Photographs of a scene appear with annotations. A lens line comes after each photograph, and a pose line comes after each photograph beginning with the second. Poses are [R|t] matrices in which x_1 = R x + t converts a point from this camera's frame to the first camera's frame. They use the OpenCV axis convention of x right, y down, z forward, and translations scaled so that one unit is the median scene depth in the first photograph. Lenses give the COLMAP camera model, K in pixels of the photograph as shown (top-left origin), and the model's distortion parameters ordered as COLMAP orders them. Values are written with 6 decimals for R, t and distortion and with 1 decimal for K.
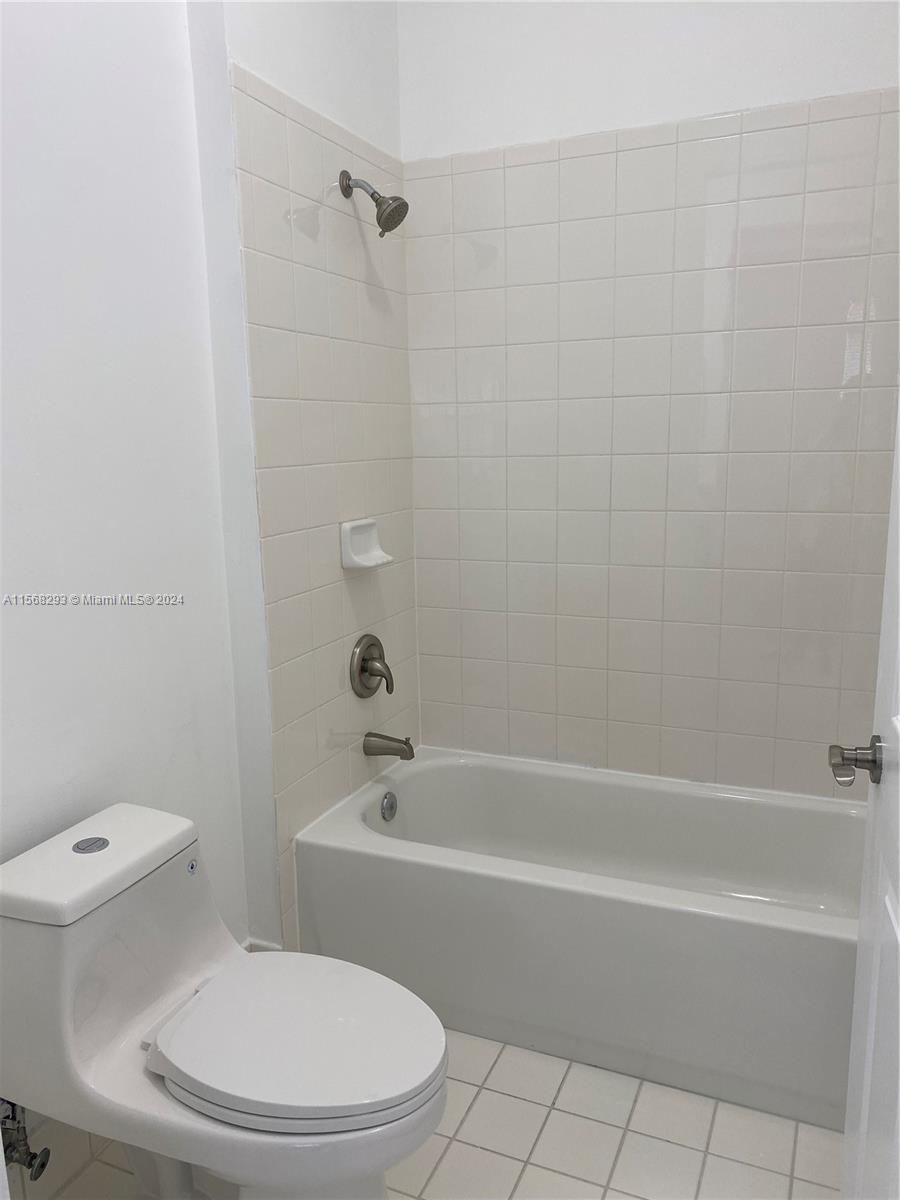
lens RADIAL K [[911.7, 0, 457.3], [0, 911.7, 608.7], [0, 0, 1]] dist [0.003594, -0.000653]
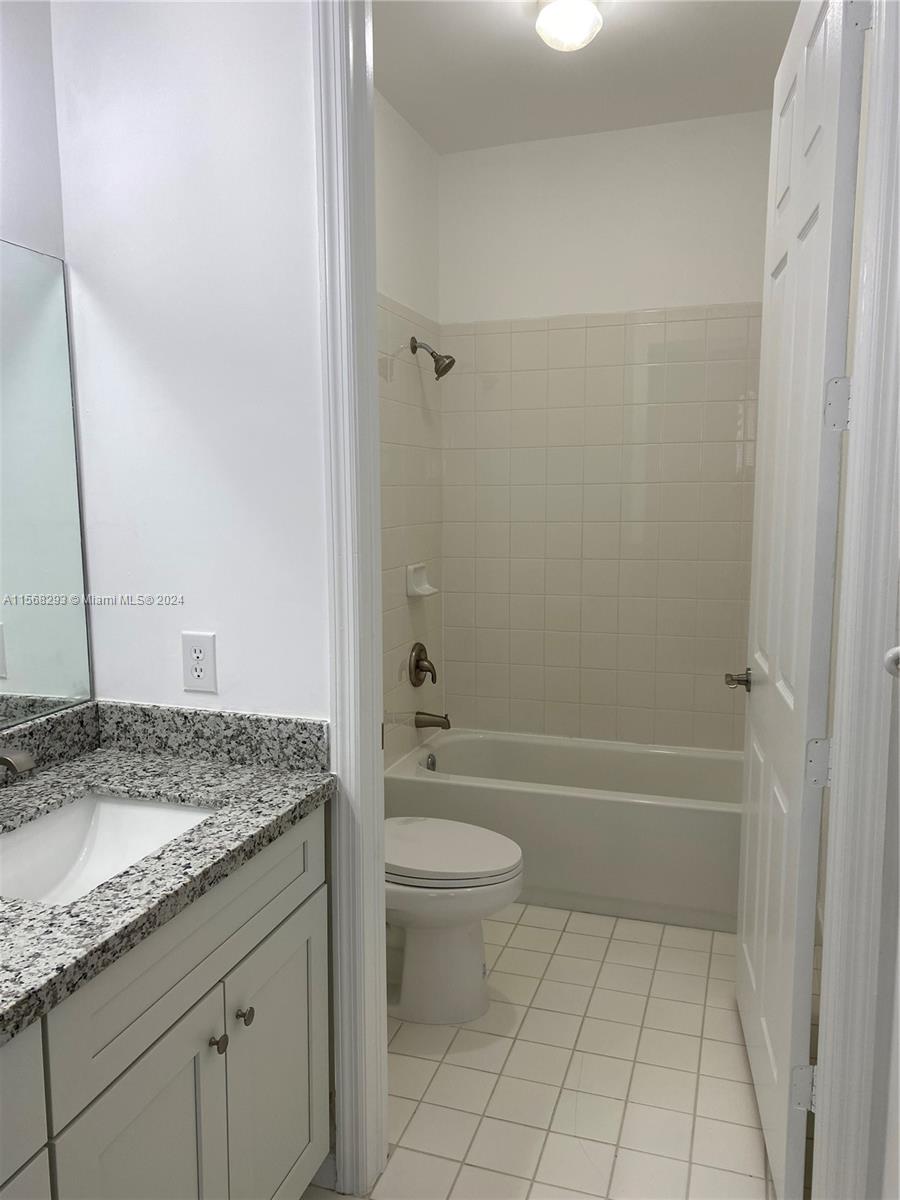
lens RADIAL K [[911.7, 0, 448.5], [0, 911.7, 598.8], [0, 0, 1]] dist [0.003594, -0.000653]
pose [[0.996268, 0.004886, 0.086171, -0.179917], [0.001549, 0.997223, -0.074459, 0.067729], [-0.086296, 0.074314, 0.993494, -0.460398]]
